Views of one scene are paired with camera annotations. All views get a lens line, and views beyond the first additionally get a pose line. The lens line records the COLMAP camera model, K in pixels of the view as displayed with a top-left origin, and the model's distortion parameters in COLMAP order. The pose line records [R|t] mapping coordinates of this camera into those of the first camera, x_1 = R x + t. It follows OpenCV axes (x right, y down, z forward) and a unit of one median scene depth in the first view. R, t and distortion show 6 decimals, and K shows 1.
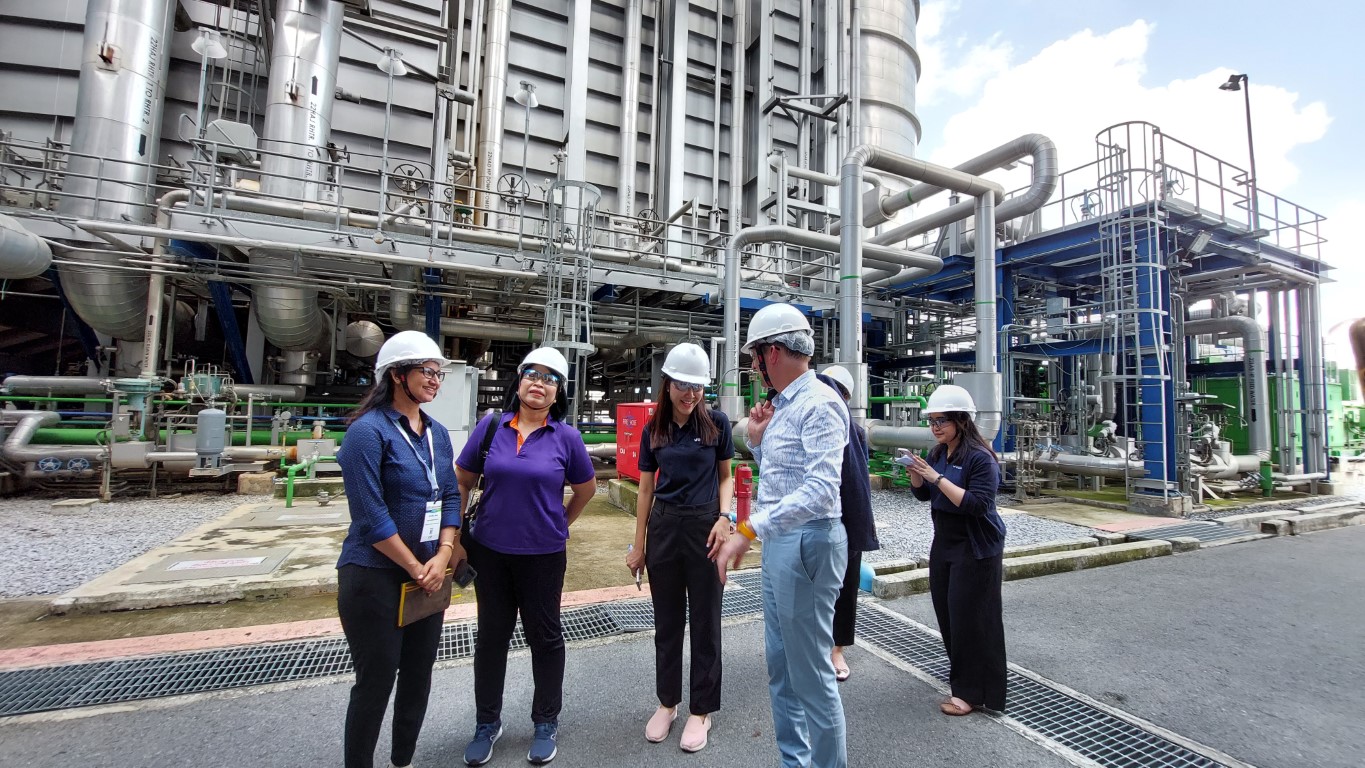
lens RADIAL K [[541.0, 0, 683.8], [0, 541.0, 374.9], [0, 0, 1]] dist [-0.012314, -0.000400]
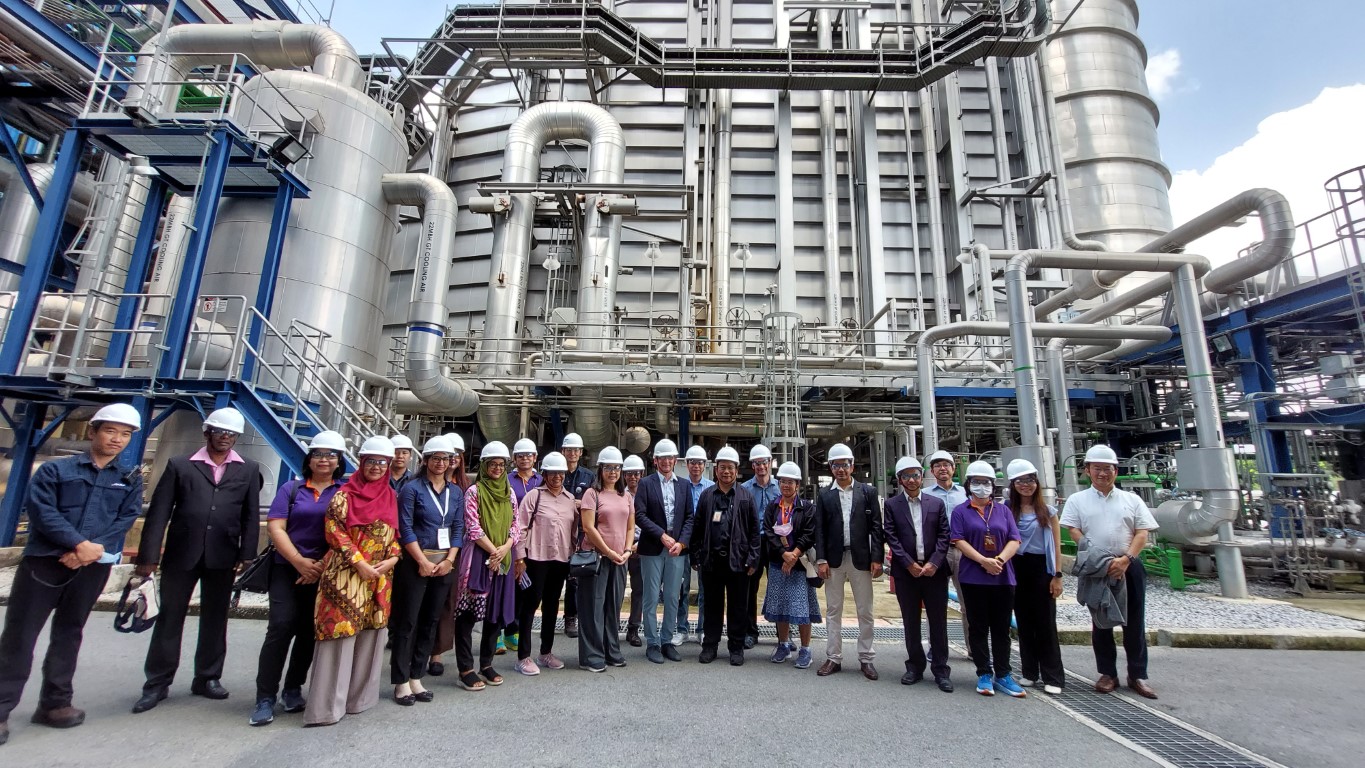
lens RADIAL K [[541.0, 0, 683.8], [0, 541.0, 374.9], [0, 0, 1]] dist [-0.012314, -0.000400]
pose [[0.905752, -0.095742, -0.412852, 0.090163], [0.030384, 0.986311, -0.162071, -0.005710], [0.422718, 0.134252, 0.896262, -0.199235]]
